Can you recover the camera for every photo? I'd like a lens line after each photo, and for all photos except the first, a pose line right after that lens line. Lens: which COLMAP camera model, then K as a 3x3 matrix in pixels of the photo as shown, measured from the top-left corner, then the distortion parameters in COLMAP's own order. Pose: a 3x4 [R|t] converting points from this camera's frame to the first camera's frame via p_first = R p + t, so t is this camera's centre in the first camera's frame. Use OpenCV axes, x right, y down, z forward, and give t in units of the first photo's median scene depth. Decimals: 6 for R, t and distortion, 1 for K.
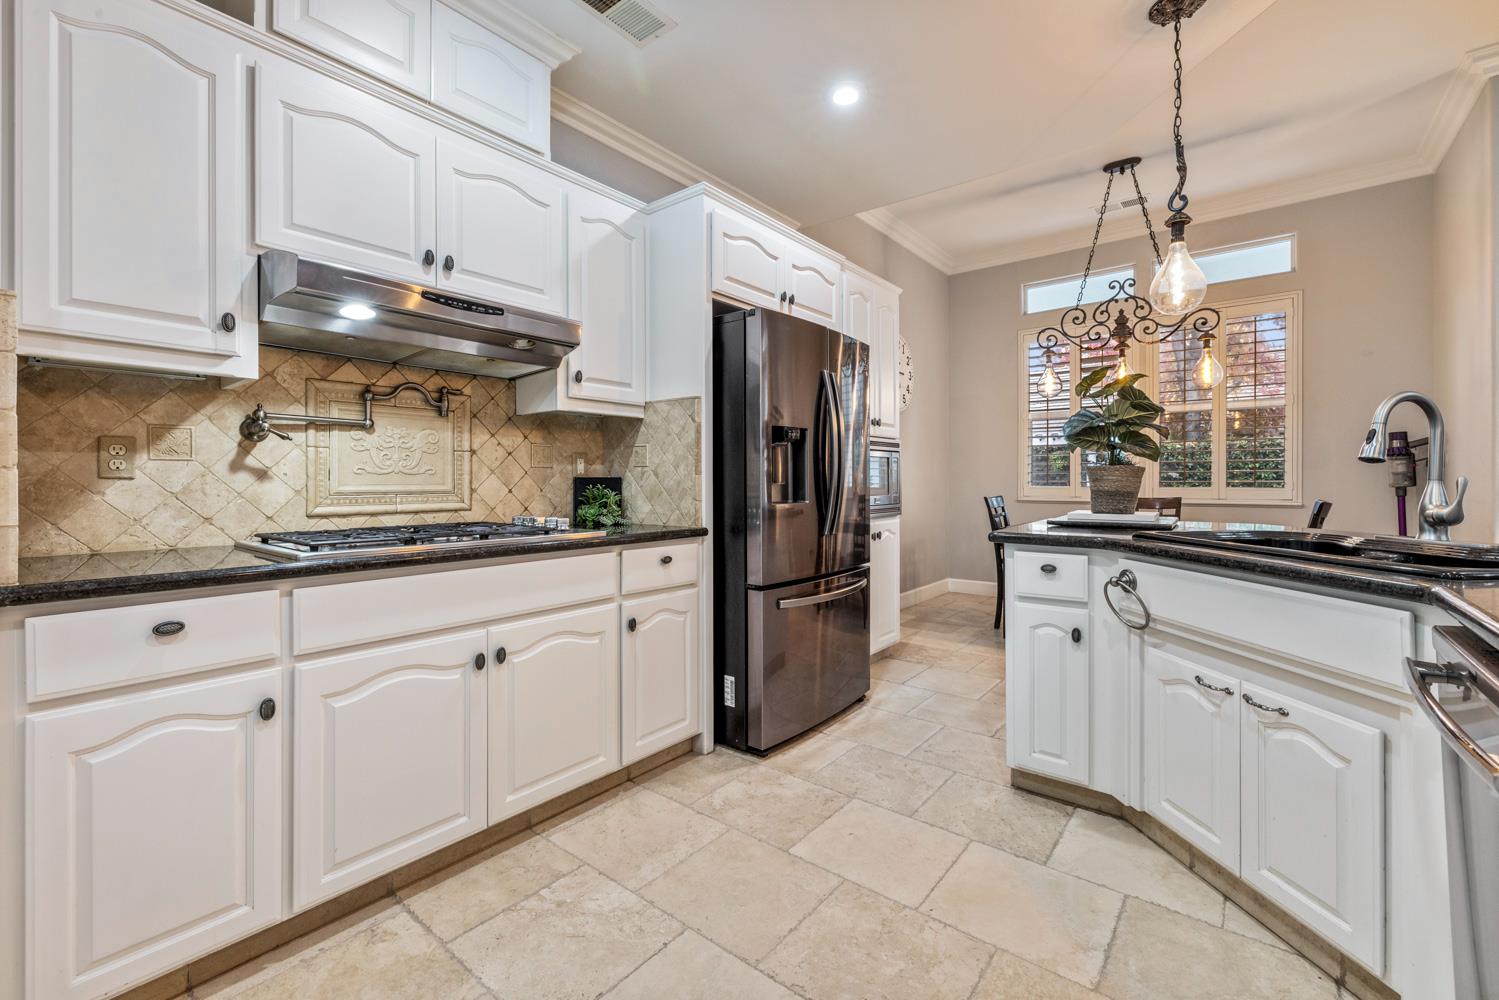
lens RADIAL K [[631.8, 0, 741.0], [0, 631.8, 479.1], [0, 0, 1]] dist [-0.001108, -0.000025]
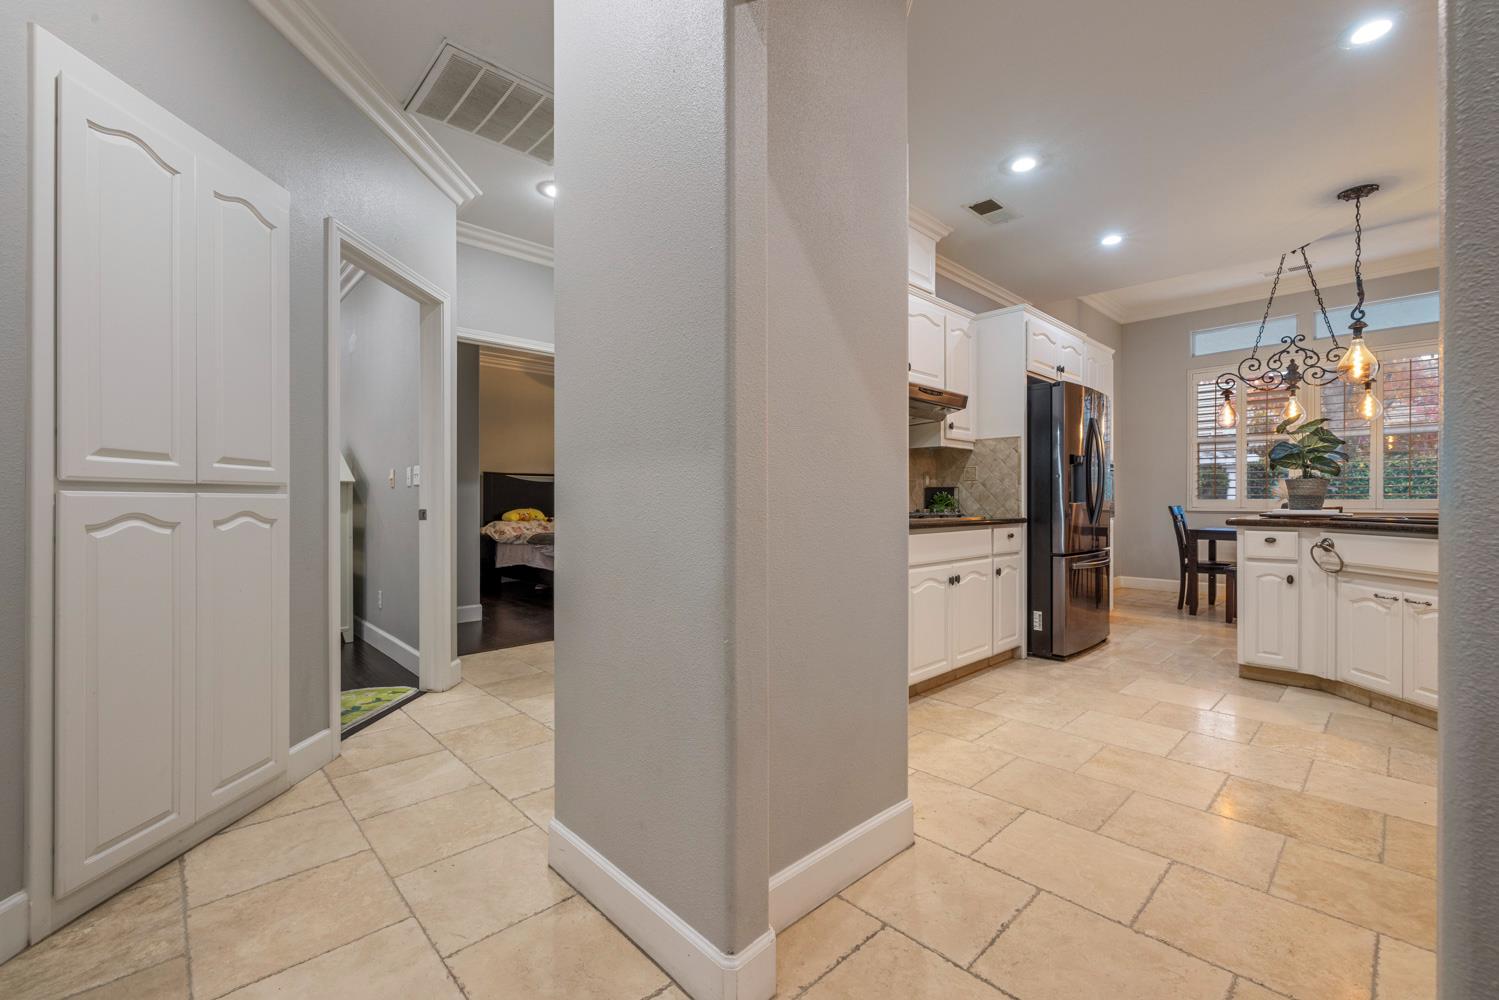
lens RADIAL K [[623.1, 0, 745.7], [0, 623.1, 499.8], [0, 0, 1]] dist [-0.001060, 0.000132]
pose [[0.991212, 0.002521, -0.132261, -0.549145], [-0.002428, 0.999997, 0.000864, 0.030942], [0.132263, -0.000535, 0.991215, -0.664966]]
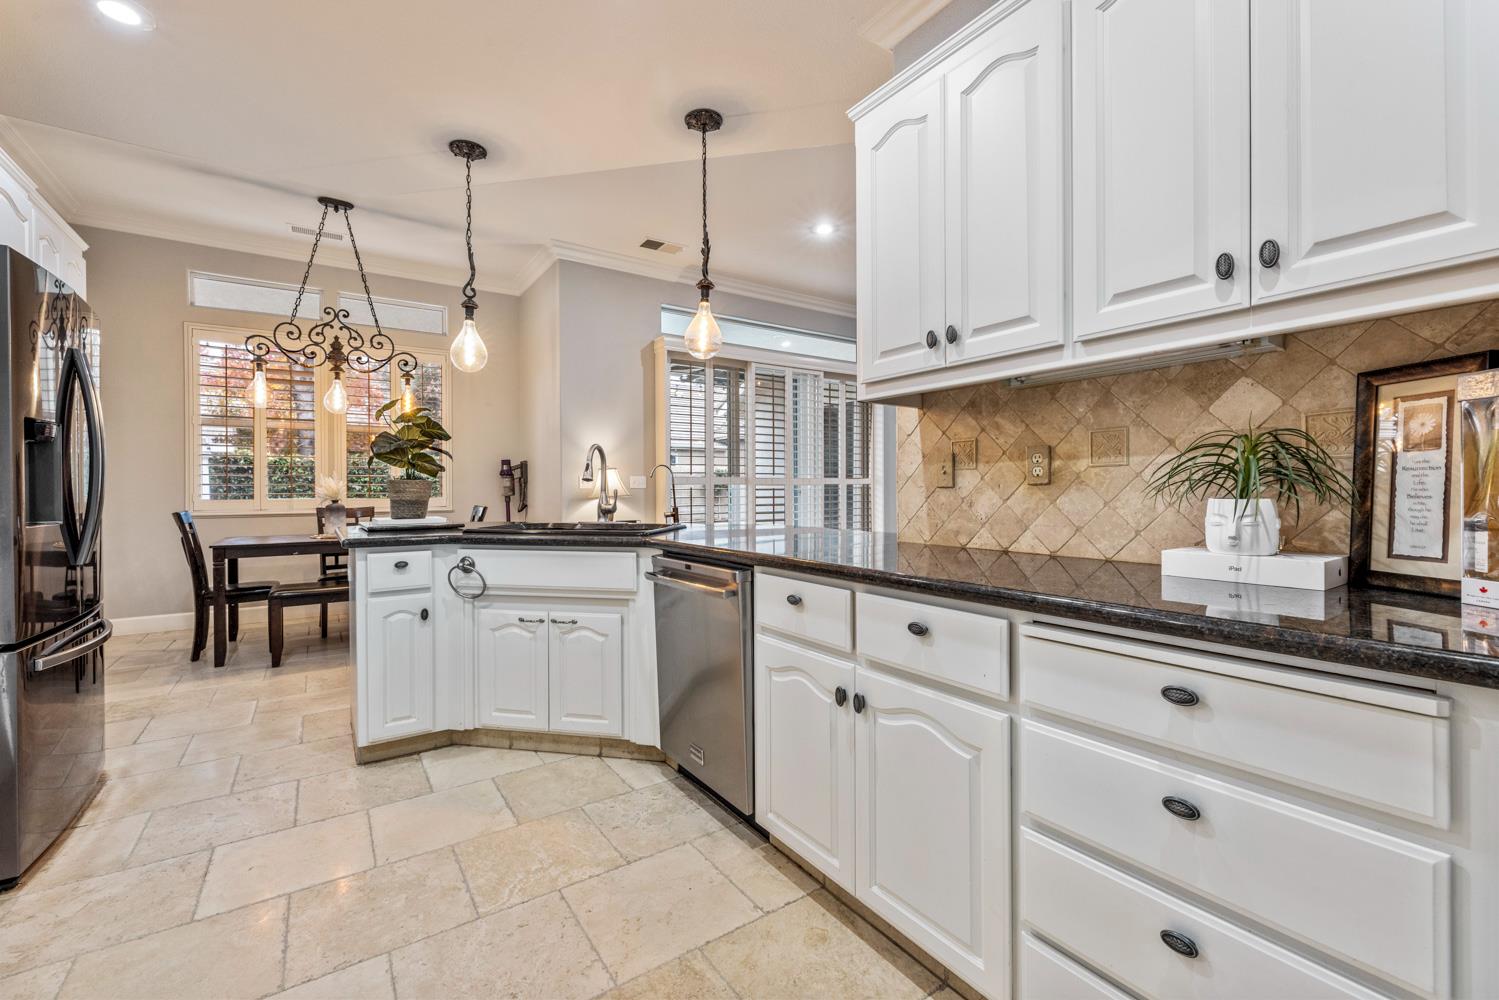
lens RADIAL K [[625.9, 0, 747.4], [0, 625.9, 495.0], [0, 0, 1]] dist [-0.000377, -0.000246]
pose [[0.284753, -0.008207, 0.958566, -0.390559], [0.003433, 0.999966, 0.007541, 0.000958], [-0.958595, 0.001144, 0.284771, 0.019842]]
